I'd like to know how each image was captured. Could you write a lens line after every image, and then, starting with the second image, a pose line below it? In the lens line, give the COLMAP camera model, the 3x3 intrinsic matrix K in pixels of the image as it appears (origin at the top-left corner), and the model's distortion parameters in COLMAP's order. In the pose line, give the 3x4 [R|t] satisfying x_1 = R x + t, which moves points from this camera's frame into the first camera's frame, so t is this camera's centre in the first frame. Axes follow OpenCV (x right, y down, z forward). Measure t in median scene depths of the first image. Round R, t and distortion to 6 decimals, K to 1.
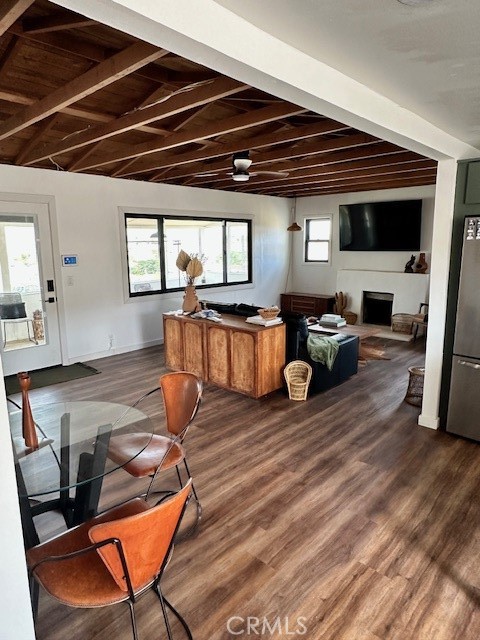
lens RADIAL K [[412.0, 0, 237.2], [0, 412.0, 322.6], [0, 0, 1]] dist [-0.014594, 0.002617]
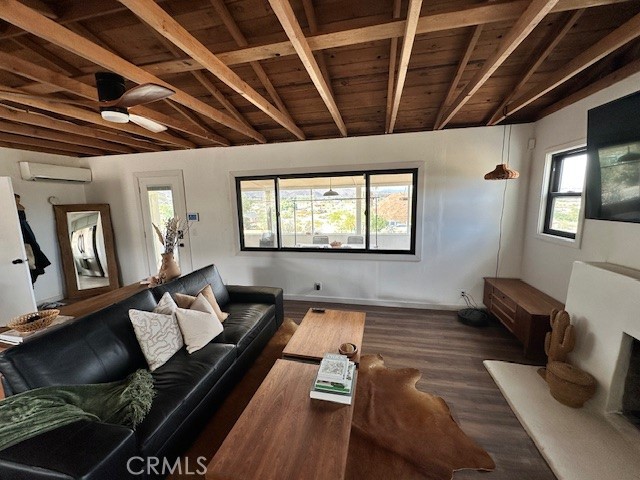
lens RADIAL K [[261.4, 0, 315.4], [0, 261.4, 240.1], [0, 0, 1]] dist [-0.000410, -0.000127]
pose [[0.496153, 0.131391, -0.858236, 0.579811], [-0.144444, 0.987199, 0.067631, -0.214756], [0.856135, 0.090411, 0.508781, 1.025539]]
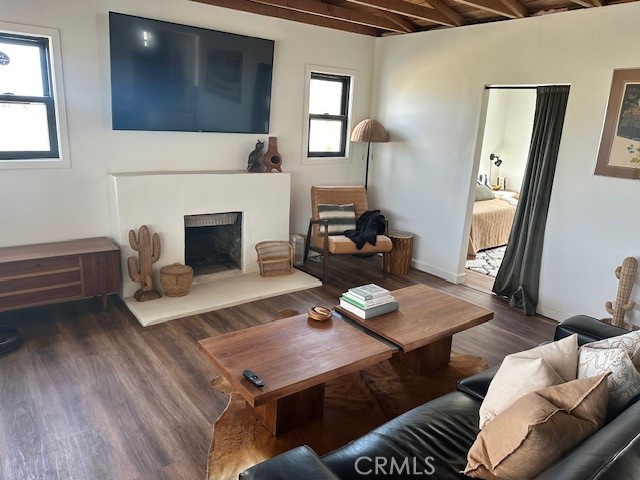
lens RADIAL K [[461.9, 0, 316.5], [0, 461.9, 233.9], [0, 0, 1]] dist [0.036513, -0.046437]
pose [[0.162519, -0.223306, 0.961104, -0.306342], [0.133418, 0.970082, 0.202832, -0.233257], [-0.977644, 0.095264, 0.187450, 1.205355]]
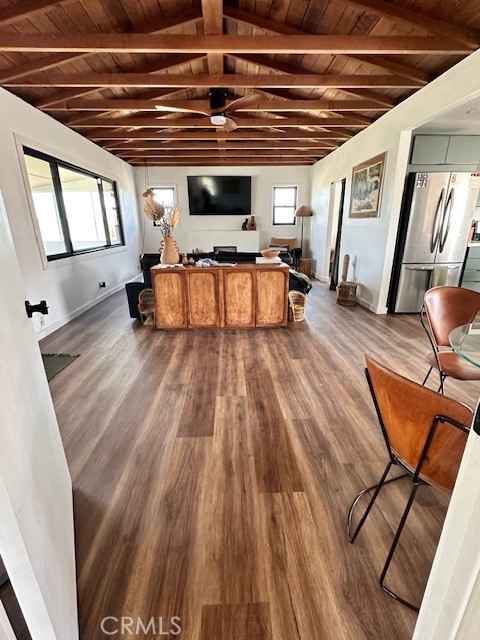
lens RADIAL K [[288.9, 0, 238.5], [0, 288.9, 320.7], [0, 0, 1]] dist [-0.008656, 0.000876]
pose [[0.706294, -0.223161, 0.671824, -0.508512], [0.138581, 0.974238, 0.177923, 0.002898], [-0.694221, -0.032564, 0.719024, 0.427111]]
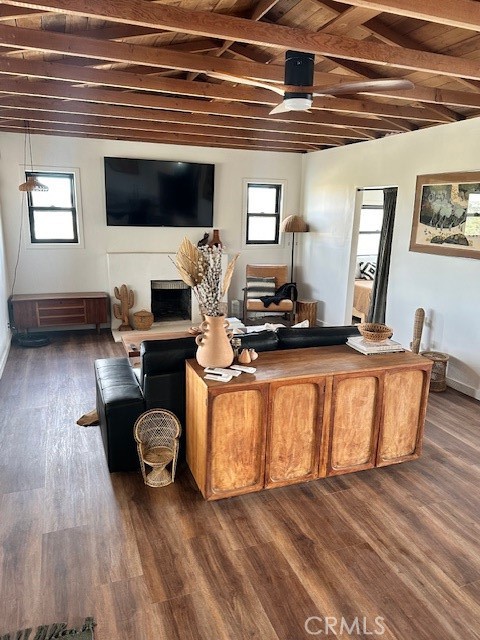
lens RADIAL K [[461.9, 0, 242.4], [0, 461.9, 326.1], [0, 0, 1]] dist [0.036513, -0.046437]
pose [[0.436917, -0.197250, 0.877608, -0.600812], [0.141648, 0.978575, 0.149424, -0.156949], [-0.888279, 0.059025, 0.455496, 0.761751]]
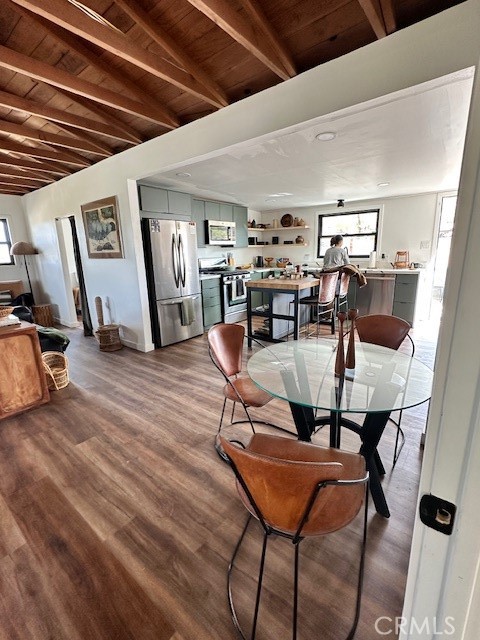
lens RADIAL K [[288.9, 0, 239.8], [0, 288.9, 320.0], [0, 0, 1]] dist [-0.008656, 0.000876]
pose [[-0.077223, -0.217342, 0.973036, -0.470028], [0.211499, 0.950168, 0.229019, -0.033227], [-0.974323, 0.223481, -0.027407, 0.488531]]
